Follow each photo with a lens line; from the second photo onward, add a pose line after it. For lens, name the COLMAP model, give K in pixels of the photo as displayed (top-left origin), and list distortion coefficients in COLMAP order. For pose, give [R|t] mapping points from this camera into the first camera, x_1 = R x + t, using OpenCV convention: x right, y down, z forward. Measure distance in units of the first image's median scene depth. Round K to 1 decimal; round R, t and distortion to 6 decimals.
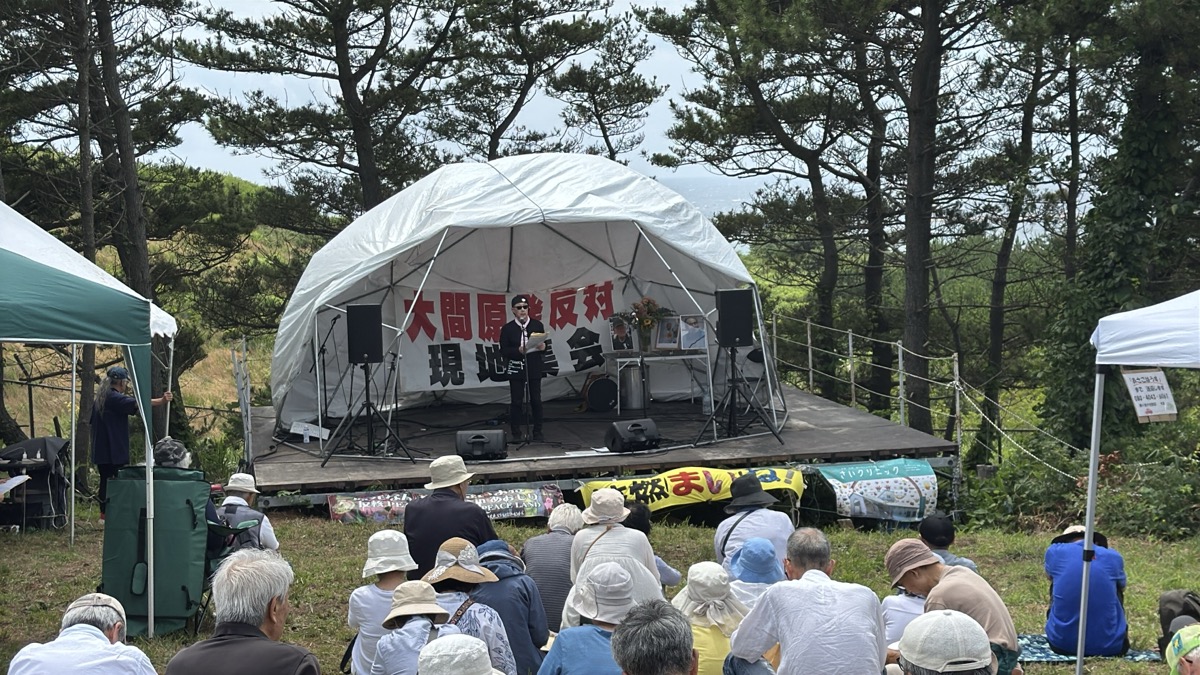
lens RADIAL K [[1916.5, 0, 600.0], [0, 1916.5, 337.5], [0, 0, 1]] dist [0.111164, -0.053080]
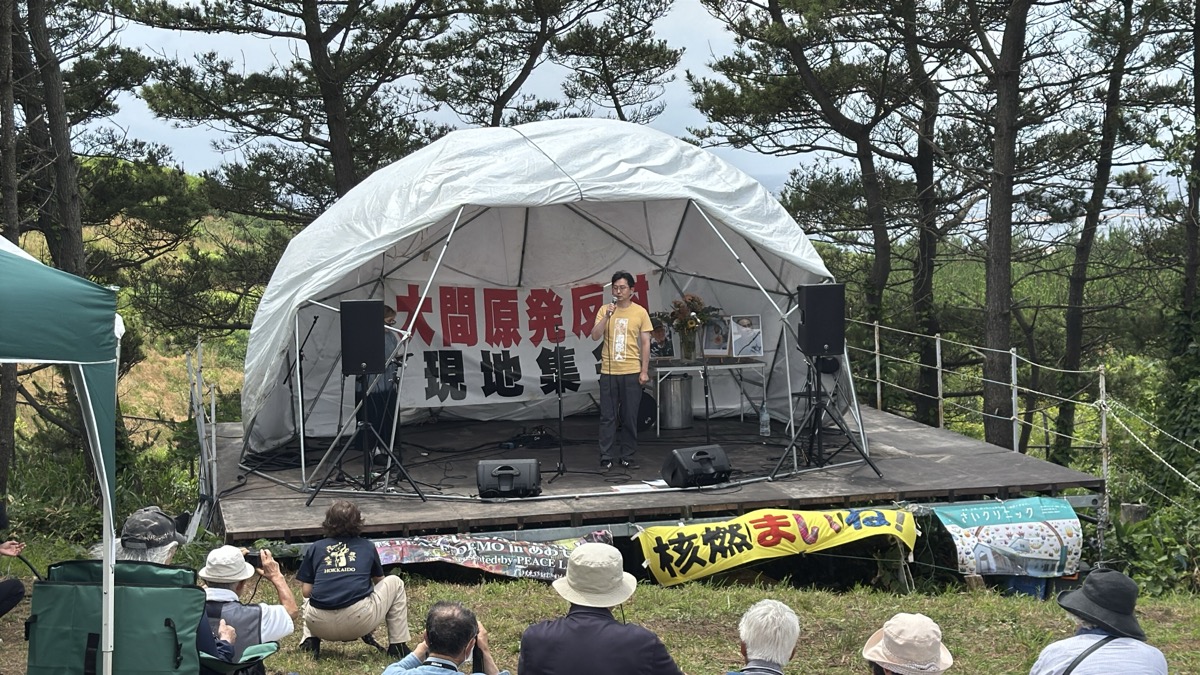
lens RADIAL K [[1916.5, 0, 600.0], [0, 1916.5, 337.5], [0, 0, 1]] dist [0.111164, -0.053080]
pose [[0.999359, 0.004477, 0.035506, -0.043011], [-0.004492, 0.999990, 0.000342, -0.002142], [-0.035504, -0.000501, 0.999369, 0.167430]]
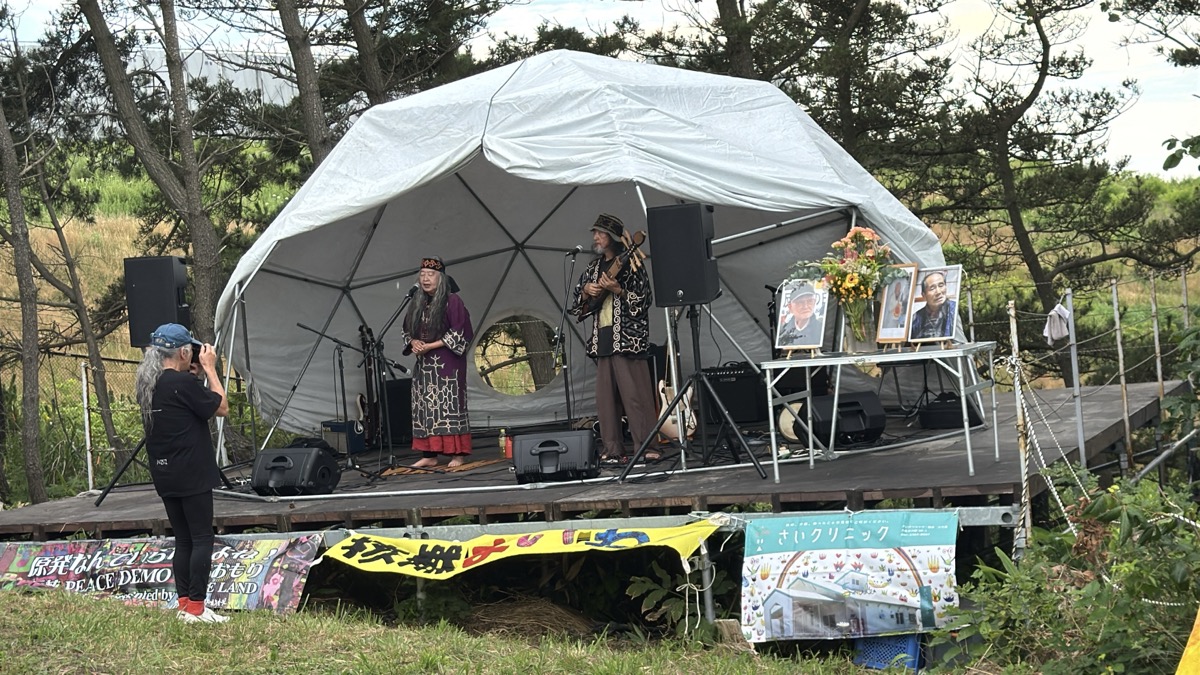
lens RADIAL K [[1917.8, 0, 593.1], [0, 1917.8, 344.3], [0, 0, 1]] dist [0.111597, 0.035975]
pose [[0.833631, -0.030114, -0.551500, 0.302226], [0.025591, 0.999546, -0.015897, 0.020921], [0.551728, -0.000861, 0.834024, 0.430921]]
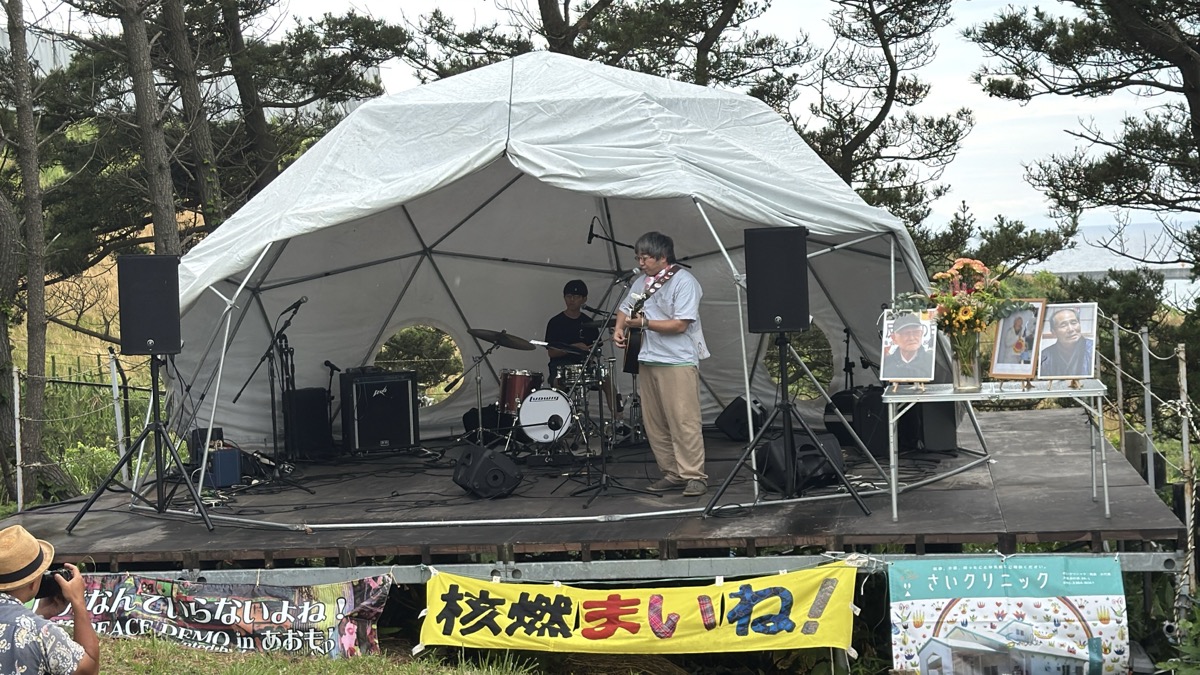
lens RADIAL K [[1917.8, 0, 593.1], [0, 1917.8, 344.3], [0, 0, 1]] dist [0.111597, 0.035975]
pose [[0.940229, -0.002812, -0.340532, 0.173832], [-0.000164, 0.999962, -0.008710, 0.011237], [0.340544, 0.008245, 0.940193, 0.397957]]
